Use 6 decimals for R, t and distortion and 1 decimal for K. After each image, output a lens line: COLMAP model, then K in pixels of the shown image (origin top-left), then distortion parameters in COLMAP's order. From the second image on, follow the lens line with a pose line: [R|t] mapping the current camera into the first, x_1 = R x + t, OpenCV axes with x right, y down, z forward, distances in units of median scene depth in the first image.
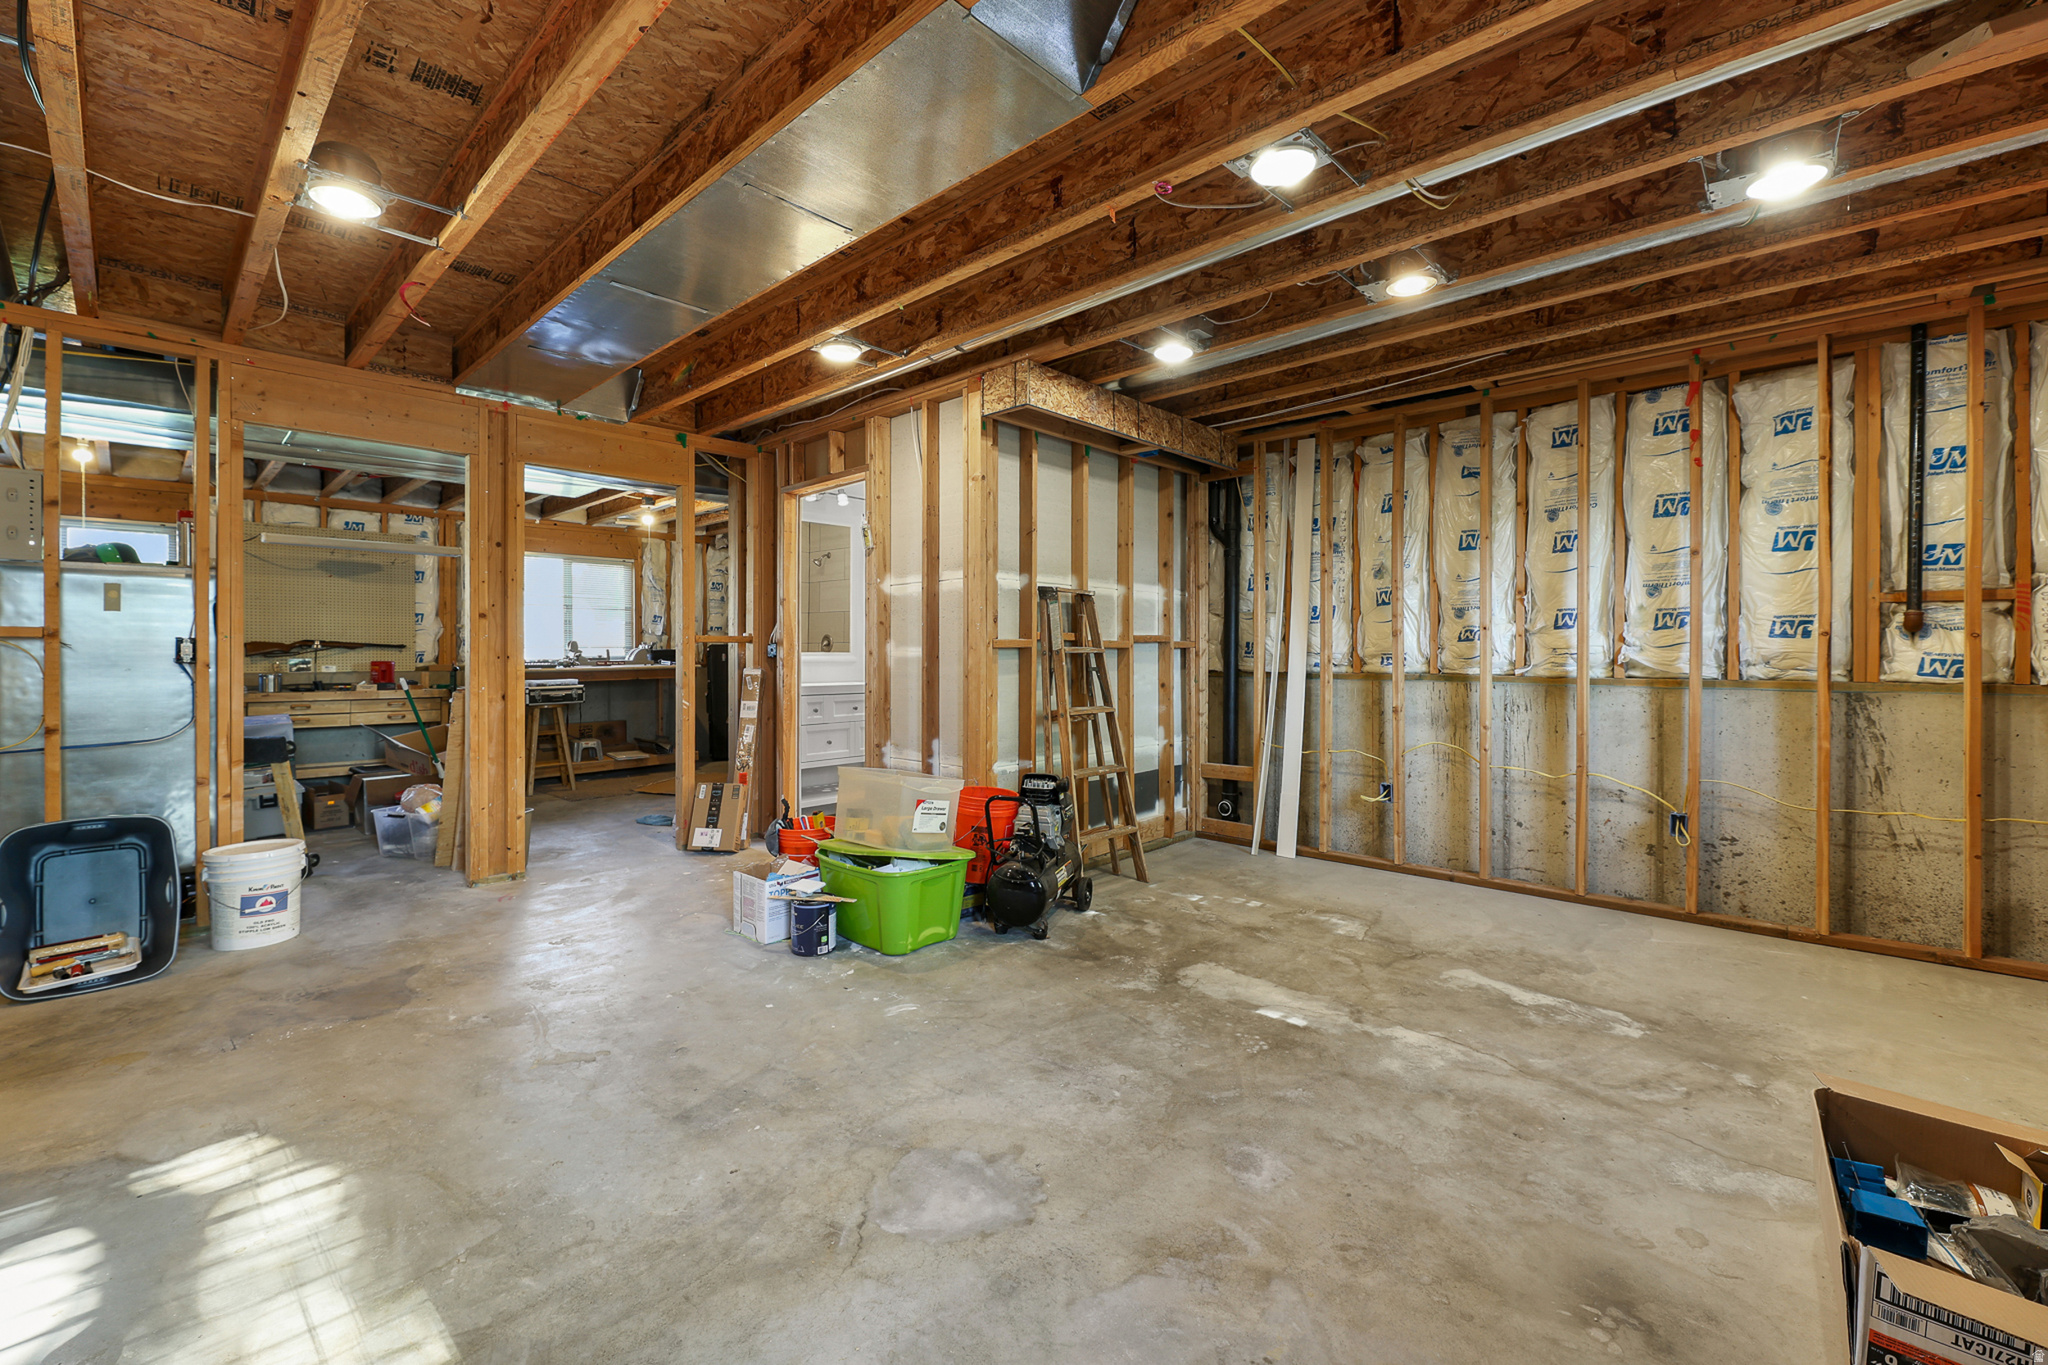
lens RADIAL K [[855.0, 0, 1025.0], [0, 855.0, 653.4], [0, 0, 1]] dist [-0.000411, -0.001656]
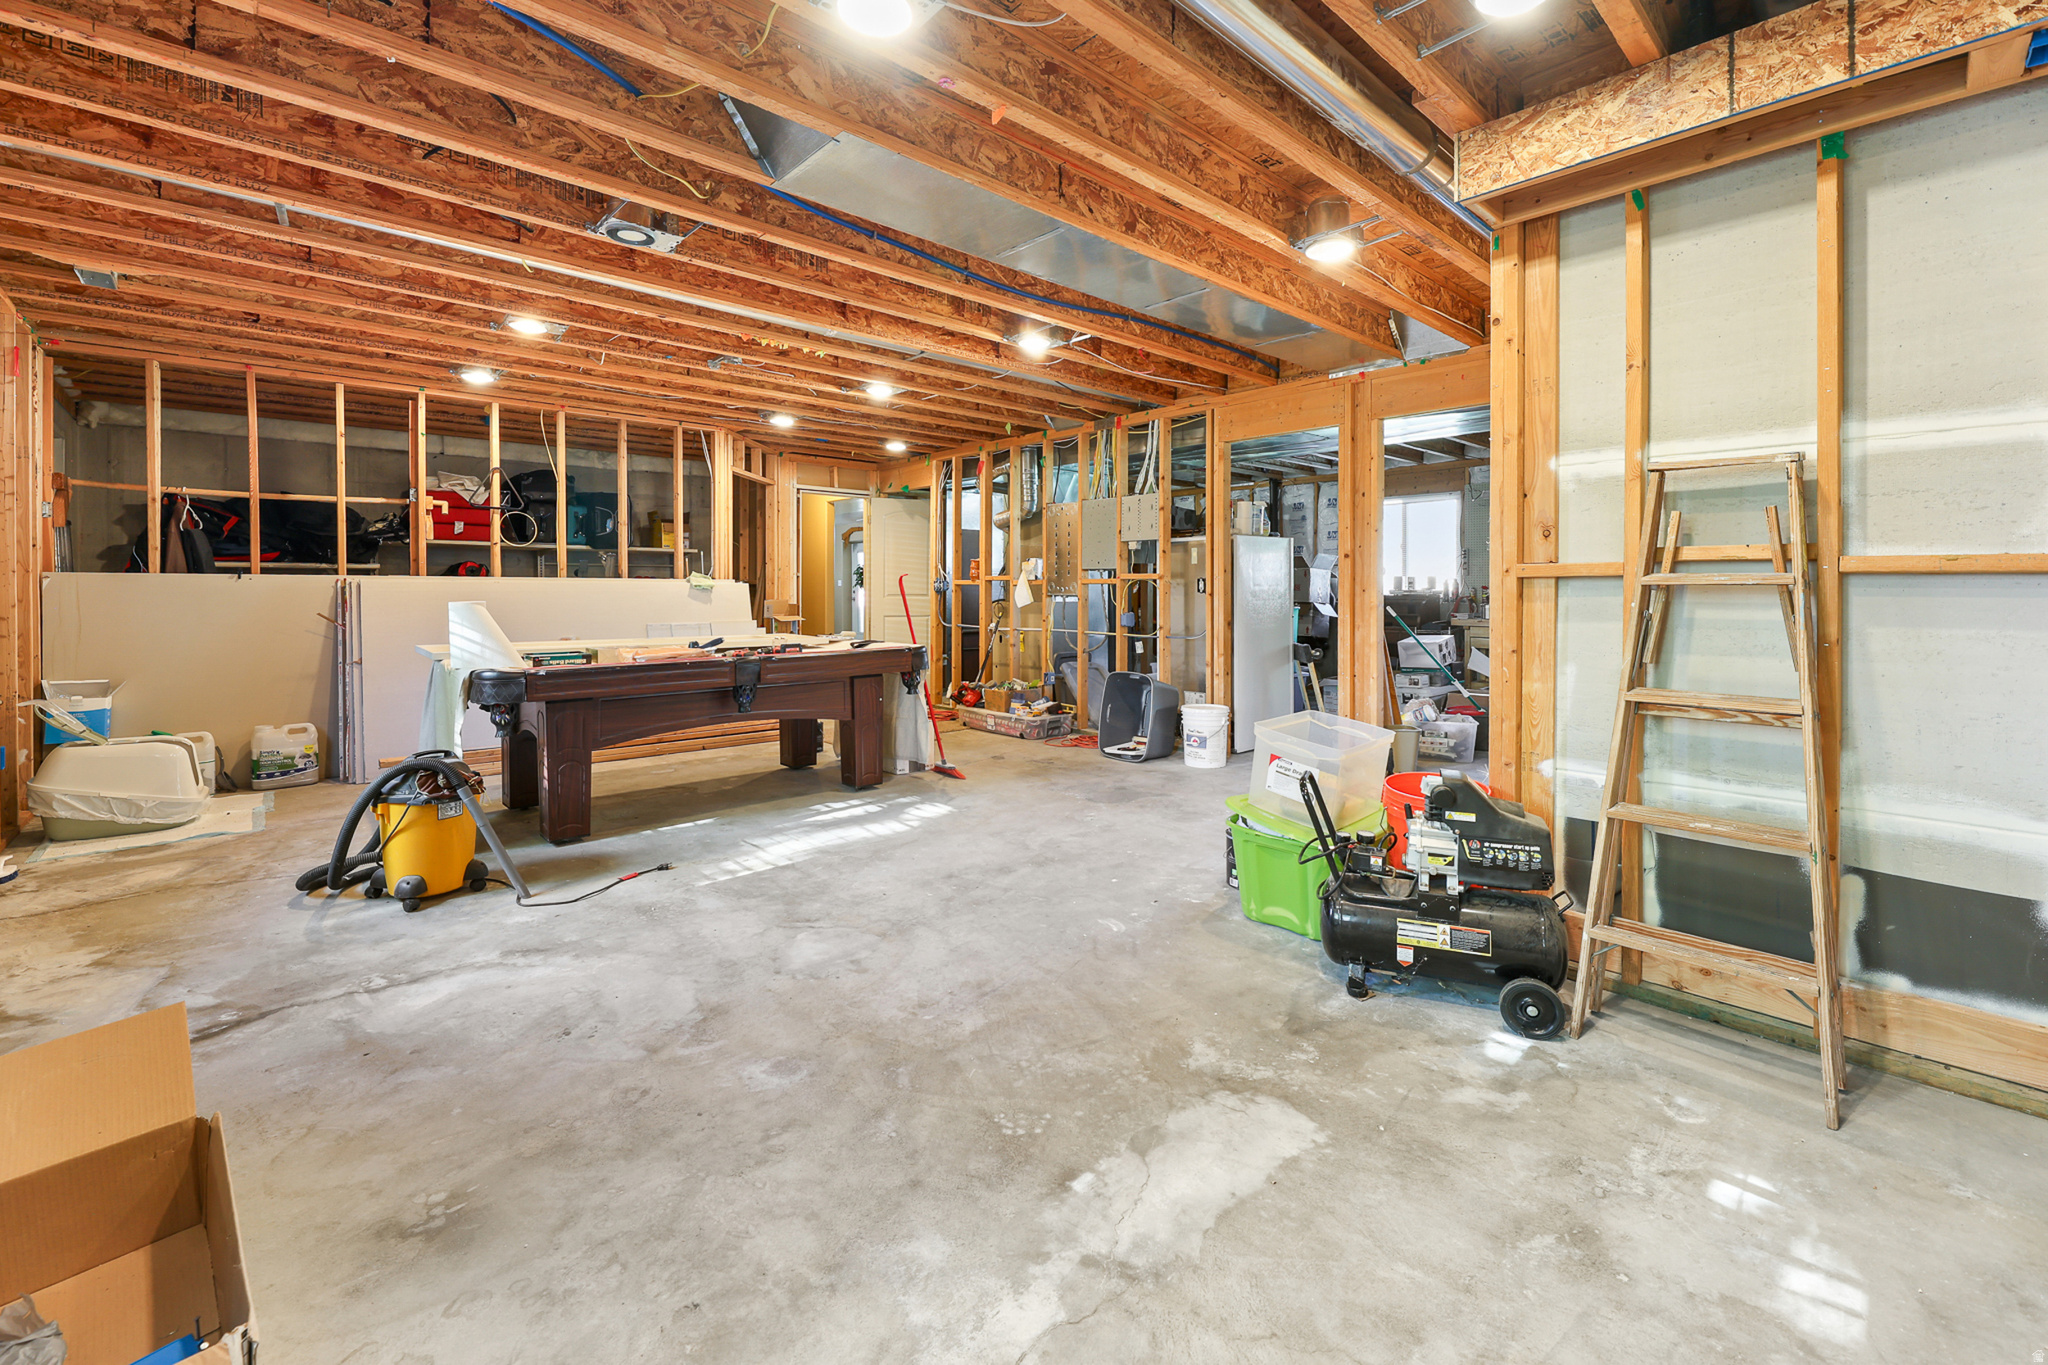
lens RADIAL K [[855.0, 0, 1036.6], [0, 855.0, 595.9], [0, 0, 1]] dist [-0.000411, -0.001656]
pose [[-0.072860, 0.009029, -0.997301, 0.962375], [-0.000303, 0.999959, 0.009075, 0.001702], [0.997342, 0.000964, -0.072854, 1.040750]]
